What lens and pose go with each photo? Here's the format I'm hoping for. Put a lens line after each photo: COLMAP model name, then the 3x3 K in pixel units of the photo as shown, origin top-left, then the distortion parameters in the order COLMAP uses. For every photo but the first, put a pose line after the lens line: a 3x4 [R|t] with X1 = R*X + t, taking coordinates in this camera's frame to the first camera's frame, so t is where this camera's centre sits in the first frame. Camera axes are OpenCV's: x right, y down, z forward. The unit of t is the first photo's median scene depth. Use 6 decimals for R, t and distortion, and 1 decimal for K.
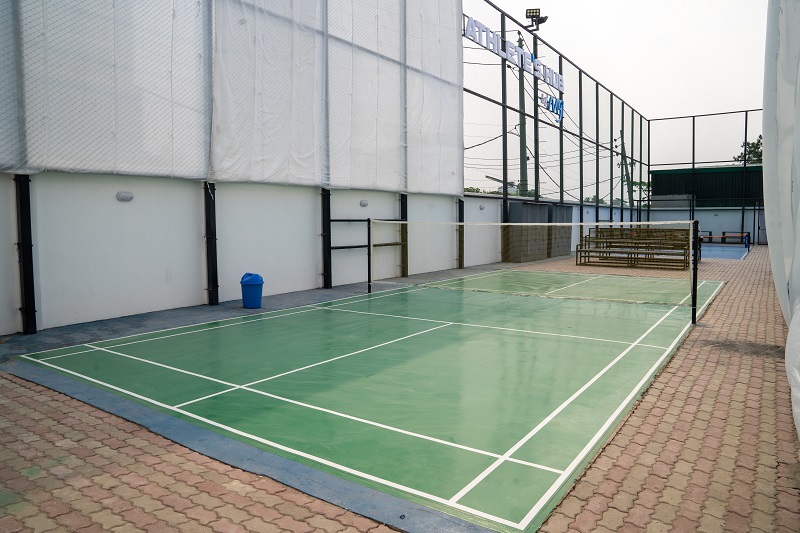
lens RADIAL K [[564.0, 0, 398.0], [0, 564.0, 263.4], [0, 0, 1]] dist [-0.135046, 0.103790]
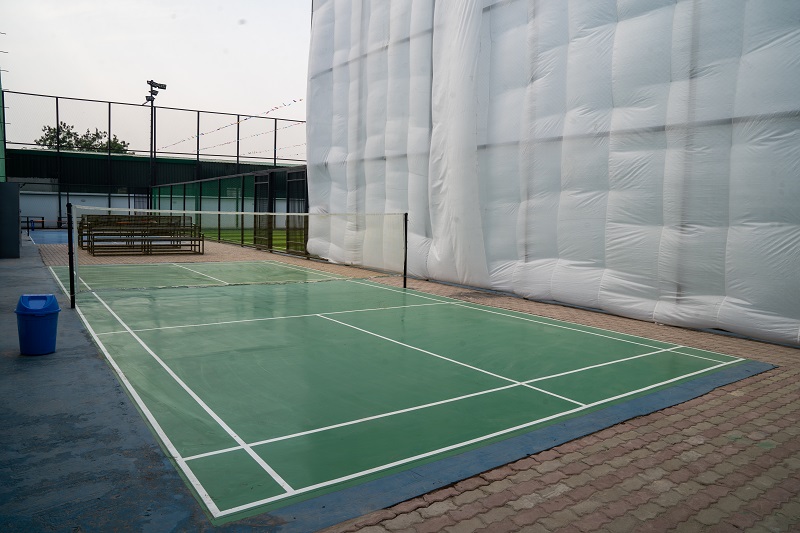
lens RADIAL K [[564.0, 0, 398.0], [0, 564.0, 263.4], [0, 0, 1]] dist [-0.135046, 0.103790]
pose [[0.333702, -0.071665, 0.939951, -0.361085], [0.044535, 0.997191, 0.060219, -0.017146], [-0.941626, 0.021765, 0.335956, 0.245639]]
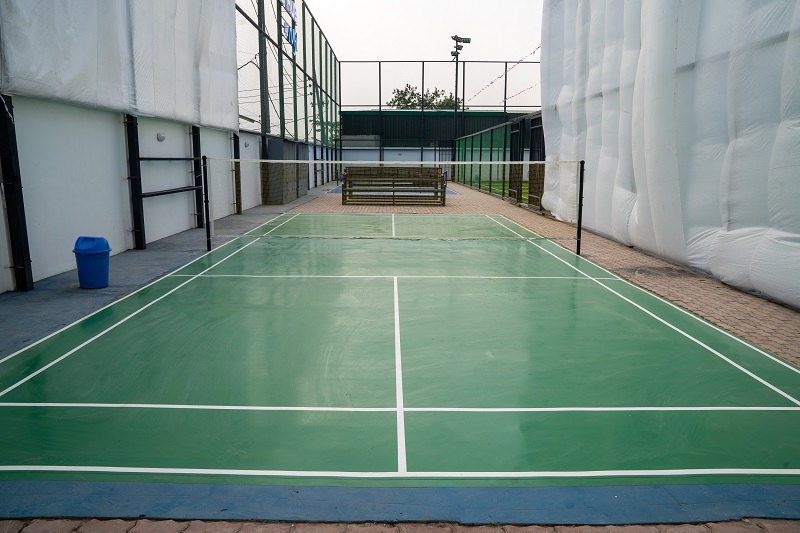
lens RADIAL K [[564.0, 0, 398.0], [0, 564.0, 263.4], [0, 0, 1]] dist [-0.135046, 0.103790]
pose [[0.814138, -0.096349, 0.572623, -0.185447], [0.034813, 0.992463, 0.117495, -0.007971], [-0.579627, -0.075722, 0.811356, 0.135235]]
